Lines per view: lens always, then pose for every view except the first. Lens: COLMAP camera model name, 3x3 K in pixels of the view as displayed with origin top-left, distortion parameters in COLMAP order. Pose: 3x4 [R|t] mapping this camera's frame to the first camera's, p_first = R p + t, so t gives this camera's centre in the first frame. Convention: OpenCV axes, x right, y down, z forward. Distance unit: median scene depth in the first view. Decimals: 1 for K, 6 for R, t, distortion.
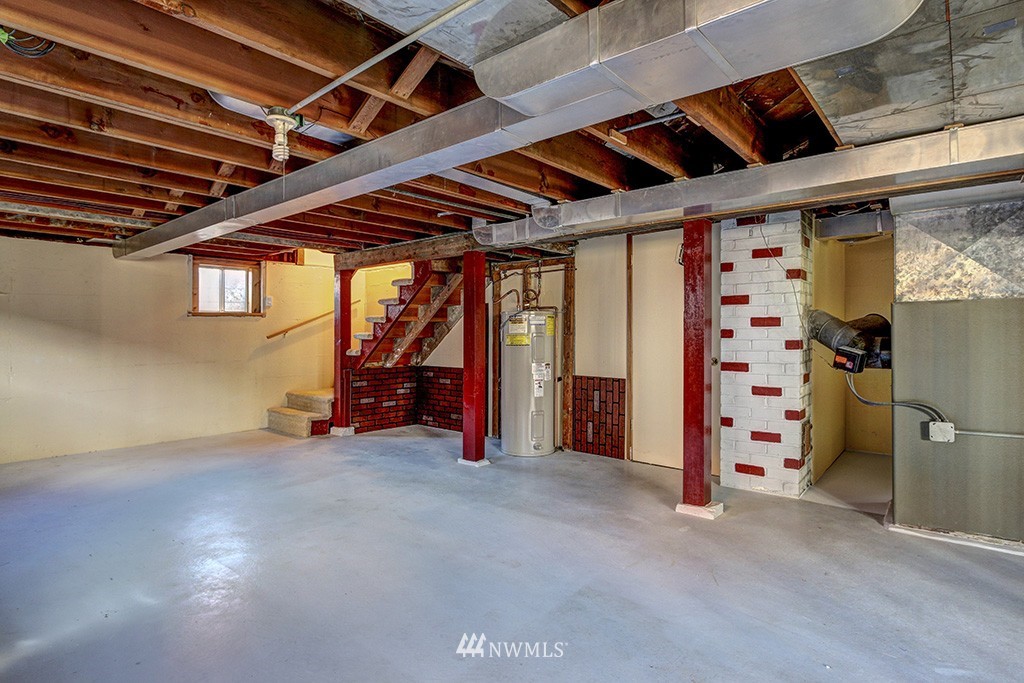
lens RADIAL K [[505.0, 0, 512.1], [0, 505.0, 335.8], [0, 0, 1]] dist [-0.000849, -0.000002]
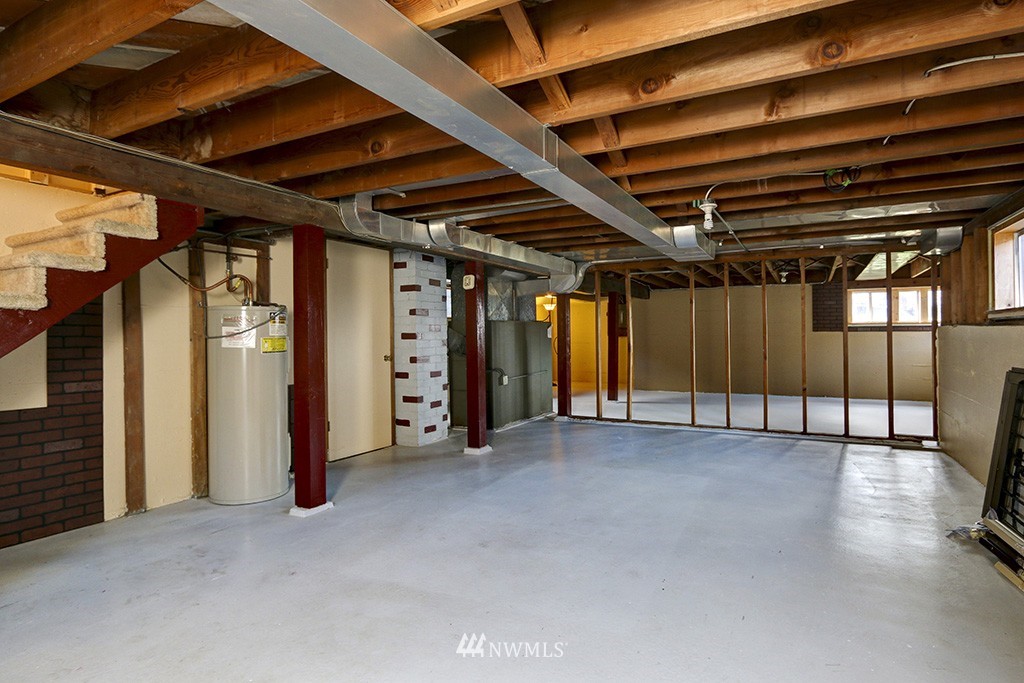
lens RADIAL K [[541.2, 0, 512.0], [0, 541.2, 341.5], [0, 0, 1]] dist [-0.000722, -0.000089]
pose [[-0.168934, -0.010516, 0.985571, -1.147432], [0.008738, 0.999888, 0.012166, -0.005402], [-0.985589, 0.010667, -0.168823, 1.062370]]
